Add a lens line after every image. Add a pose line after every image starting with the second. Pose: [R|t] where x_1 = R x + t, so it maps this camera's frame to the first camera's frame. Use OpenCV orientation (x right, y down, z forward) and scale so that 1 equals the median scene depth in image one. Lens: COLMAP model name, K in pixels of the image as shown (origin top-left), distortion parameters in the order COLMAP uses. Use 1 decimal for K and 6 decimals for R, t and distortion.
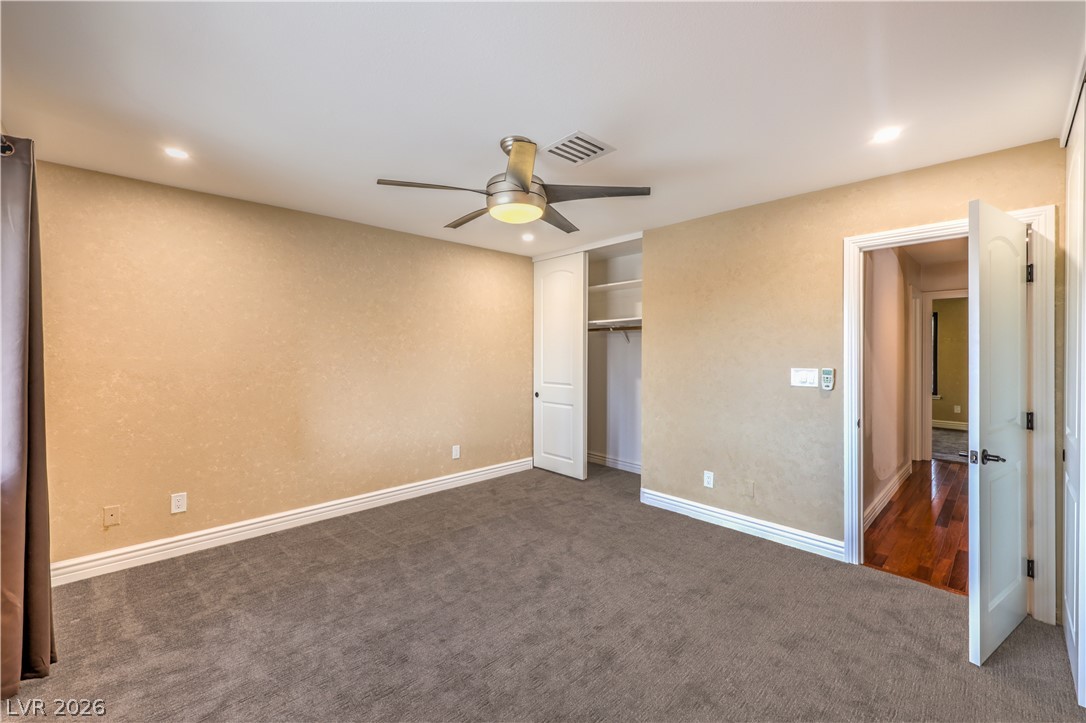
lens RADIAL K [[442.3, 0, 544.6], [0, 442.3, 352.8], [0, 0, 1]] dist [-0.000680, -0.000023]
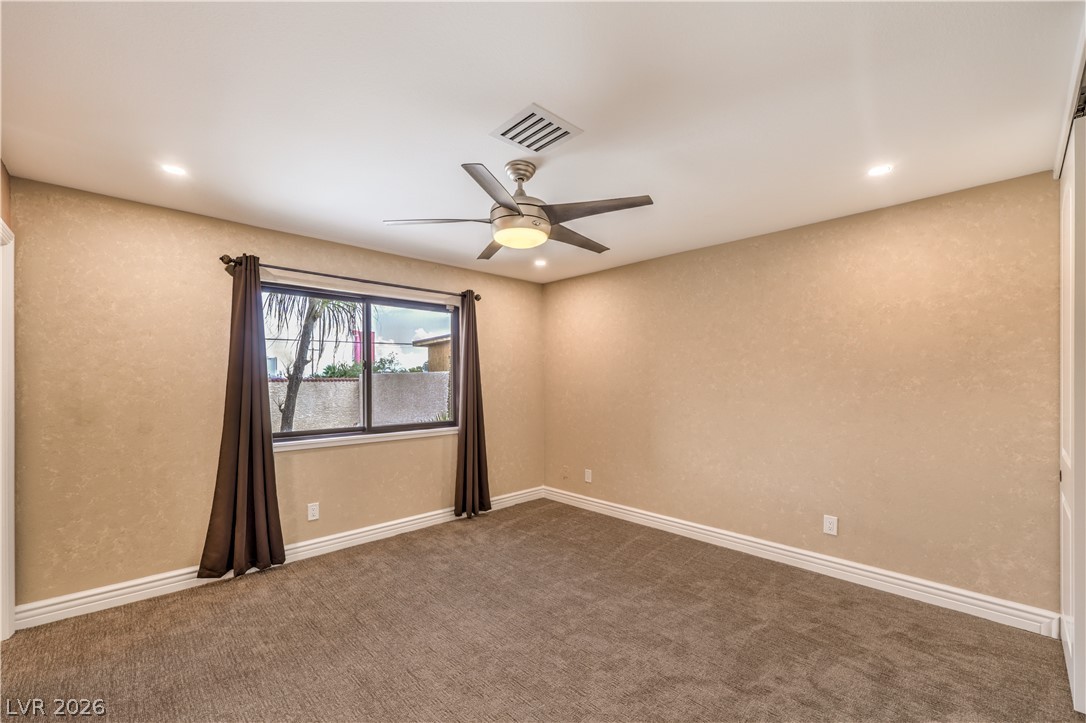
lens RADIAL K [[455.3, 0, 534.6], [0, 455.3, 377.5], [0, 0, 1]] dist [0.001151, 0.000032]
pose [[-0.022472, 0.004183, -0.999739, 0.624034], [0.006931, 0.999968, 0.004028, -0.012466], [0.999723, -0.006838, -0.022501, 0.675518]]
